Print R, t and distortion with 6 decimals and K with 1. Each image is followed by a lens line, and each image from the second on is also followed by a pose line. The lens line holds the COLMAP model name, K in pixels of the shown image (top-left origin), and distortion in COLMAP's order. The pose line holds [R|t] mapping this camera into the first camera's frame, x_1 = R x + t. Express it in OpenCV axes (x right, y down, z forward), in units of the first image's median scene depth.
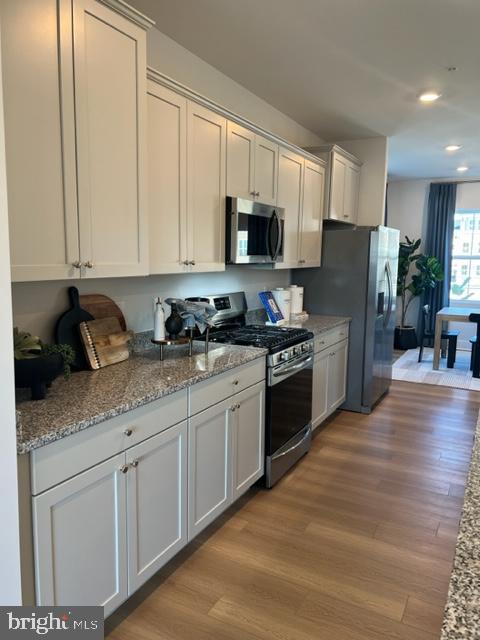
lens RADIAL K [[486.3, 0, 240.0], [0, 486.3, 320.0], [0, 0, 1]] dist [-0.000784, -0.000339]
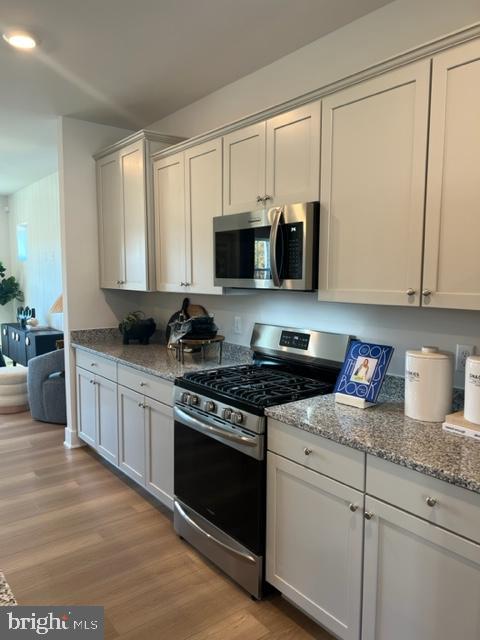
lens RADIAL K [[486.3, 0, 240.0], [0, 486.3, 320.0], [0, 0, 1]] dist [-0.000784, -0.000339]
pose [[-0.414691, 0.067332, -0.907468, 0.666915], [-0.129808, 0.982682, 0.132232, -0.147840], [0.900656, 0.172632, -0.398769, 1.152769]]
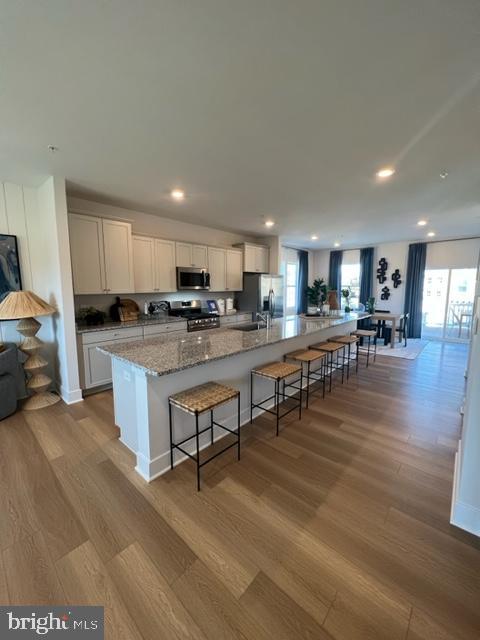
lens RADIAL K [[254.0, 0, 240.0], [0, 254.0, 320.0], [0, 0, 1]] dist [-0.004630, 0.000261]
pose [[0.969536, 0.006607, -0.244858, 0.586859], [-0.009513, 0.999898, -0.010685, 0.066695], [0.244762, 0.012689, 0.969500, -0.319862]]
